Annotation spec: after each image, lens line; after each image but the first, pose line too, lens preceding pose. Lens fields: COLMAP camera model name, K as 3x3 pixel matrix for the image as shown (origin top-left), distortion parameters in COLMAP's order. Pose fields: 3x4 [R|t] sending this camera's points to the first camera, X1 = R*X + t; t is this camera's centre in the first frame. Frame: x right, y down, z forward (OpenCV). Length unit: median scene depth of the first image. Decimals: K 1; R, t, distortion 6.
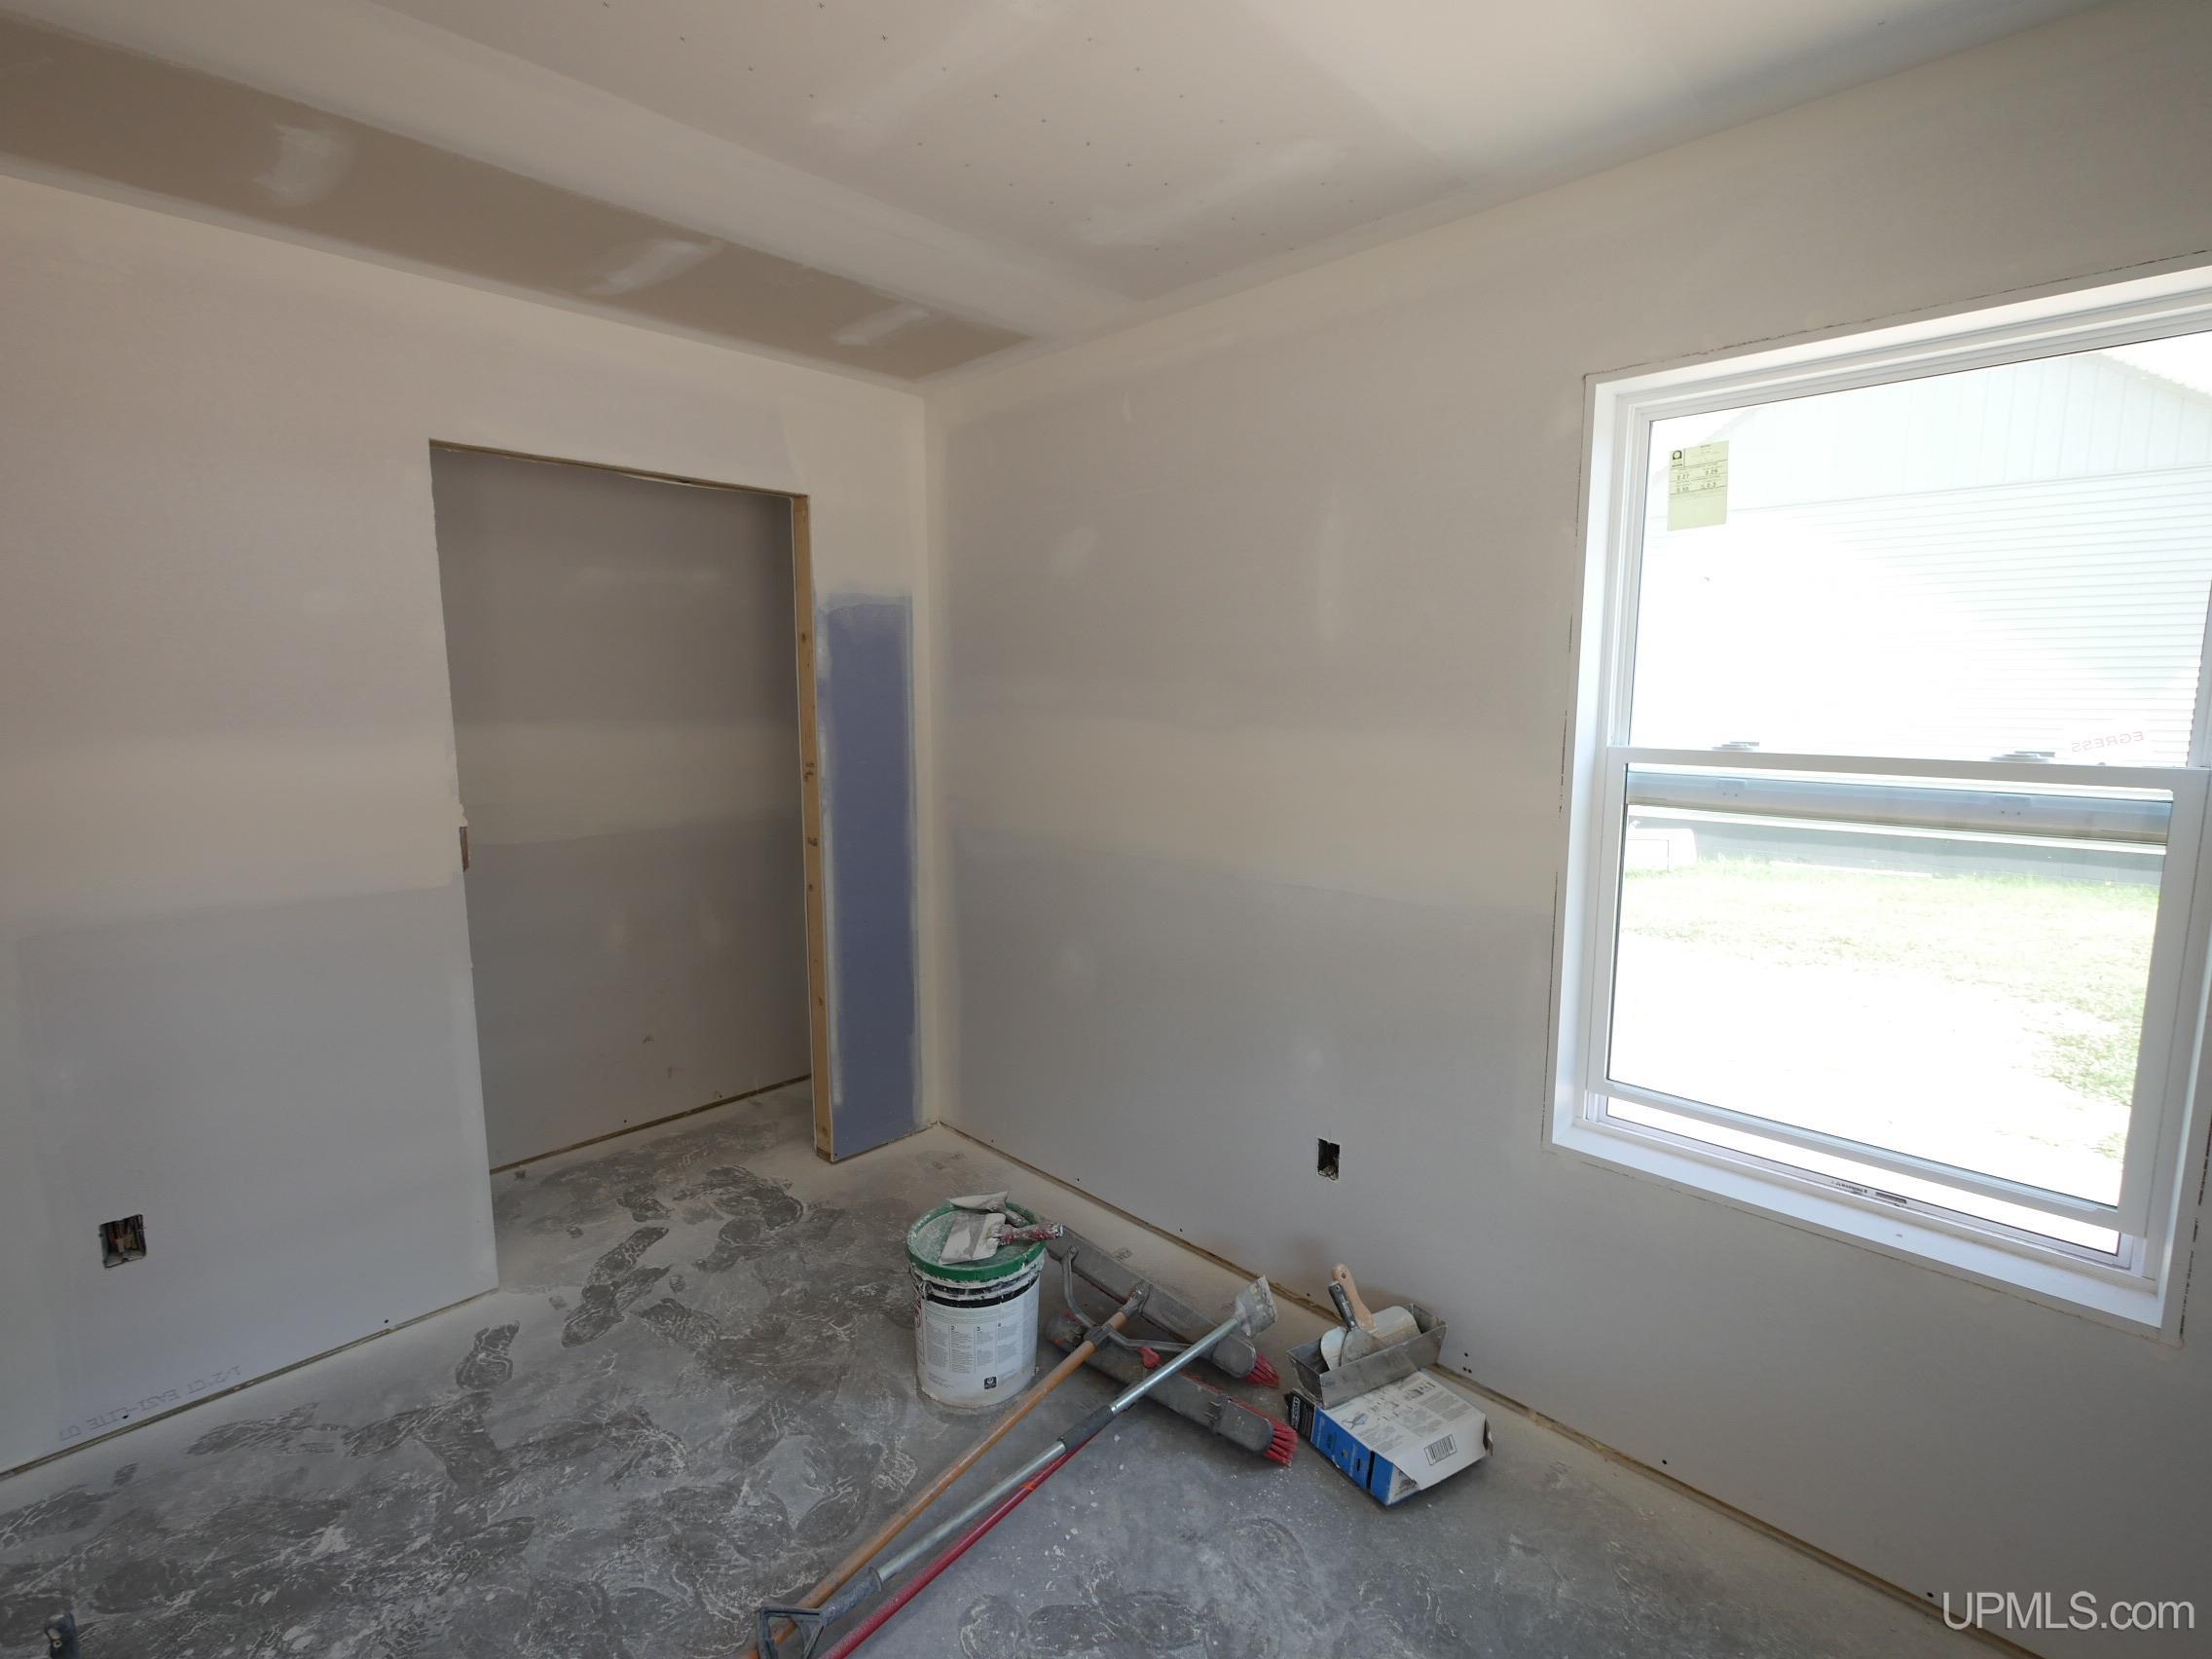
lens RADIAL K [[1020.8, 0, 1102.9], [0, 1020.8, 820.0], [0, 0, 1]] dist [-0.000832, 0.000044]
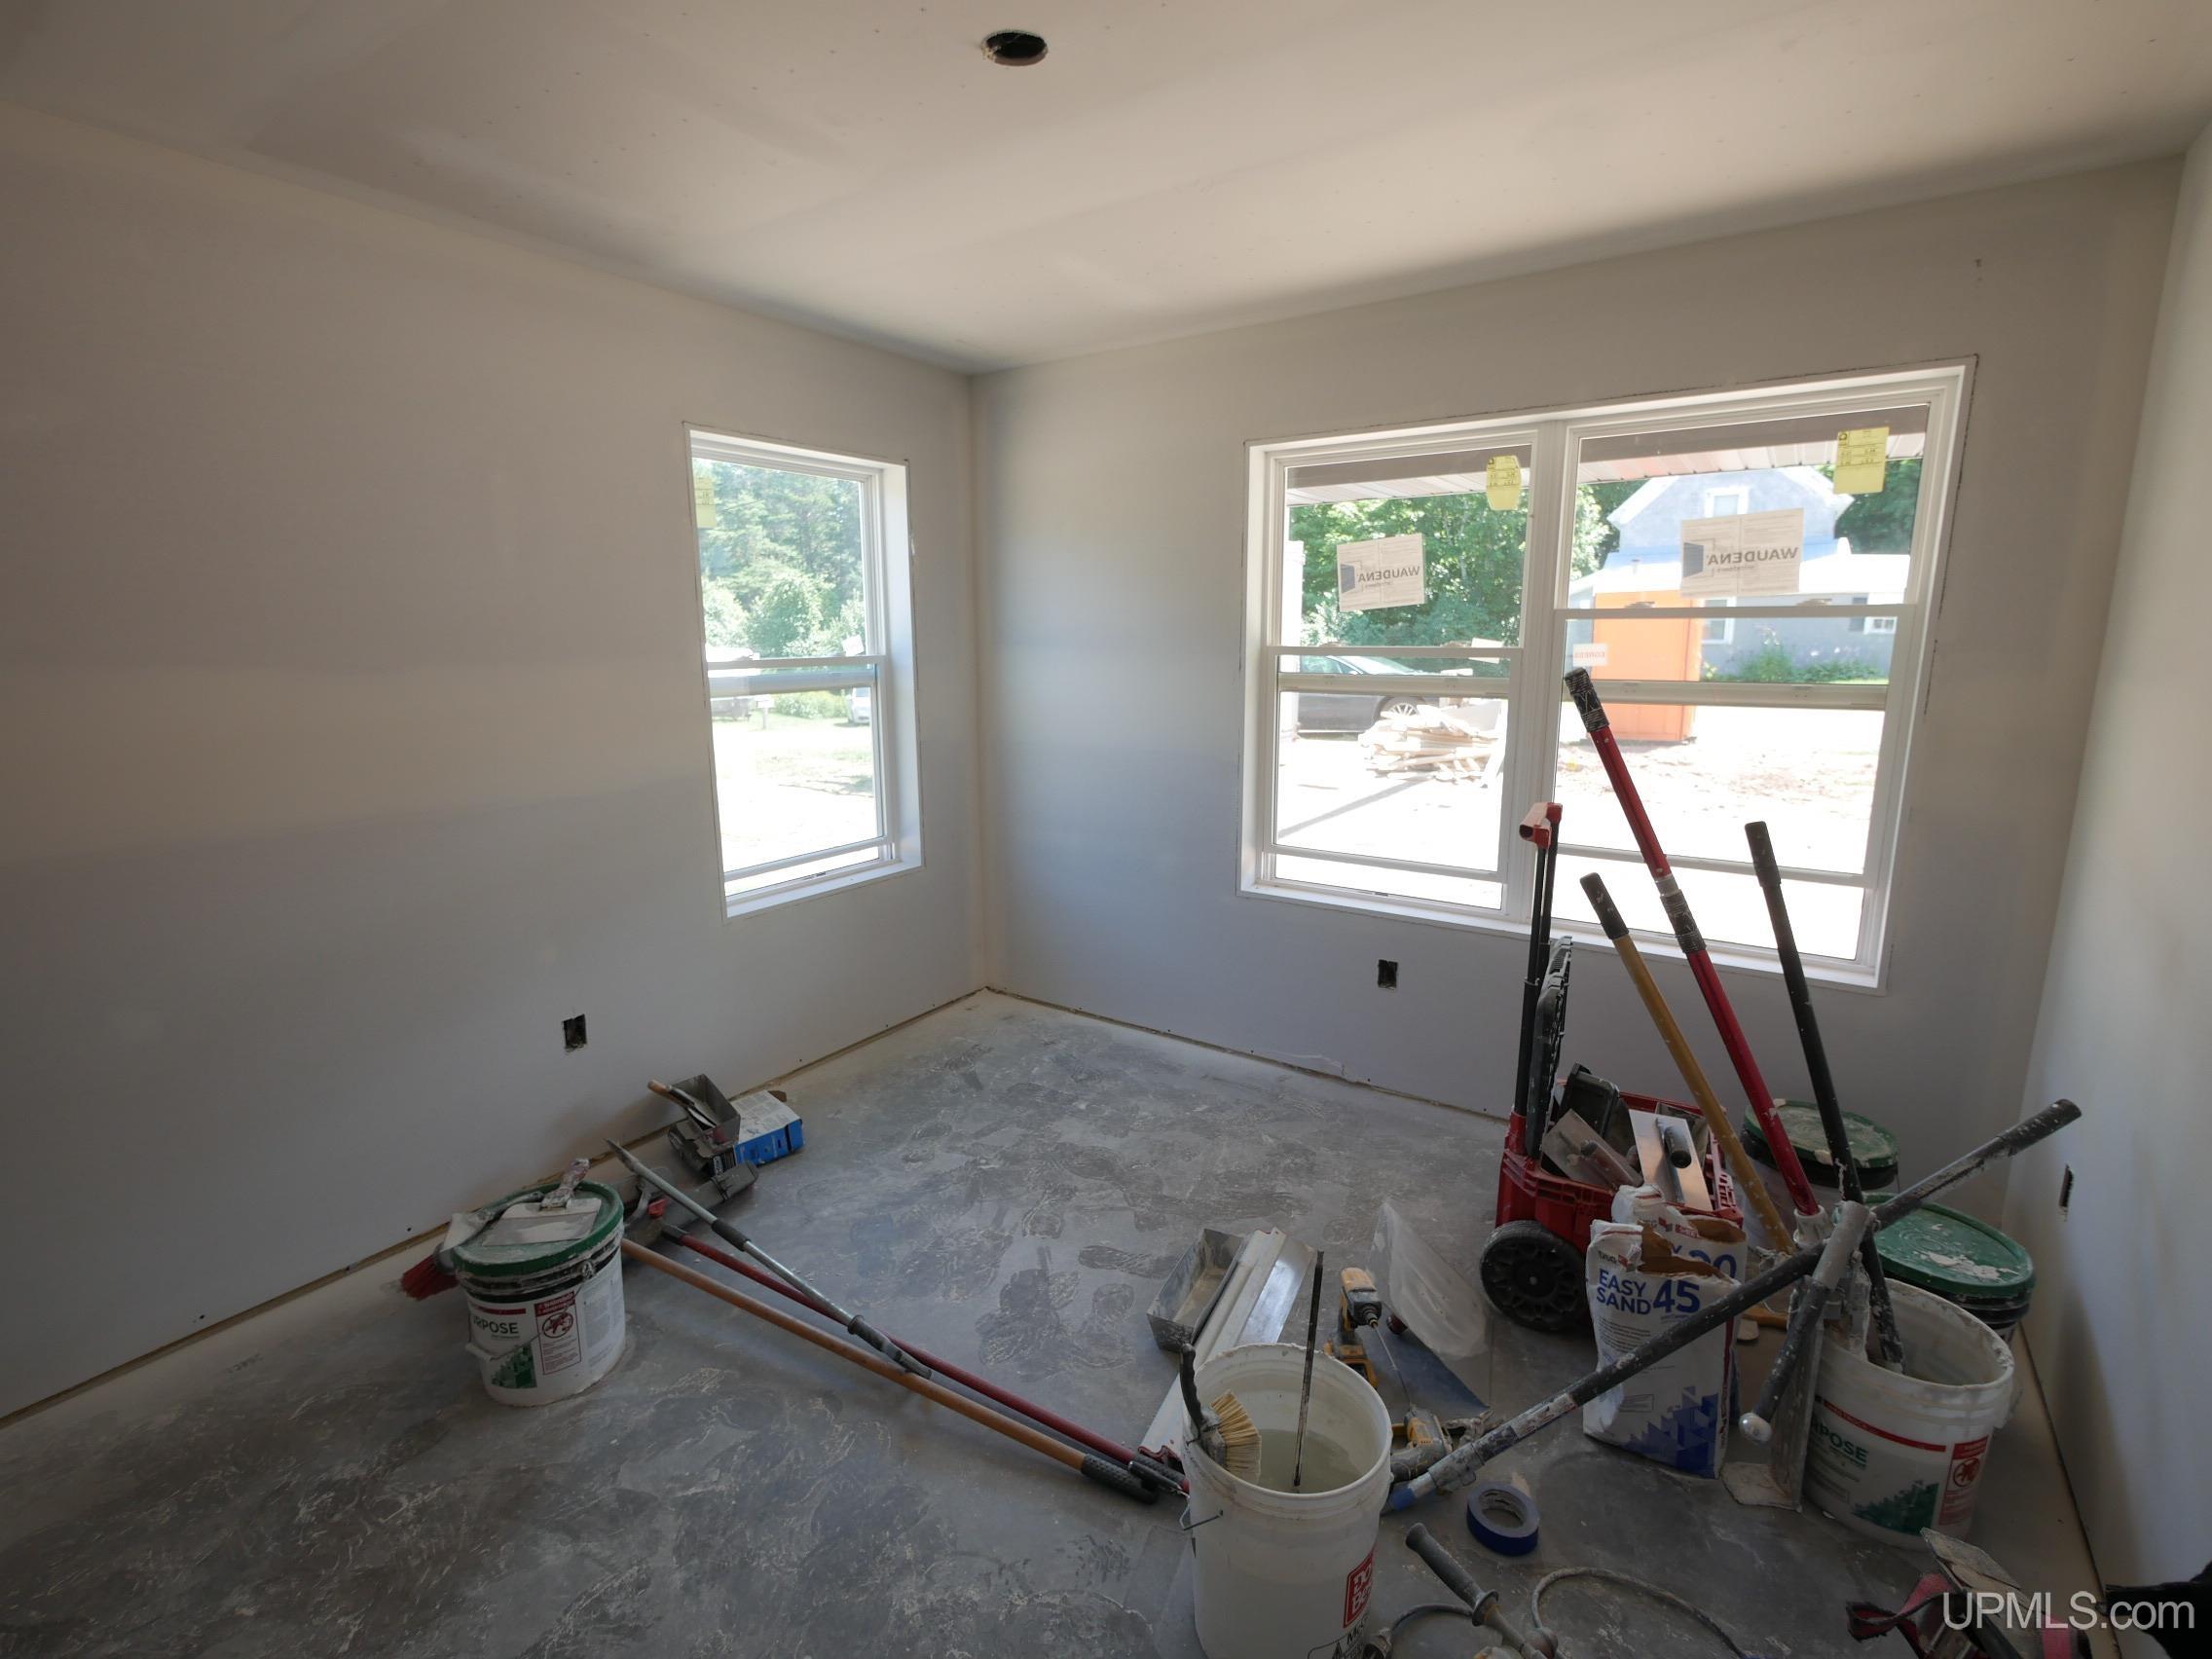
lens RADIAL K [[1020.8, 0, 1102.9], [0, 1020.8, 820.0], [0, 0, 1]] dist [-0.000832, 0.000044]
pose [[-0.172029, -0.179986, 0.968510, -1.099949], [0.139702, 0.968773, 0.204849, -0.065095], [-0.975136, 0.170542, -0.141513, 0.607972]]
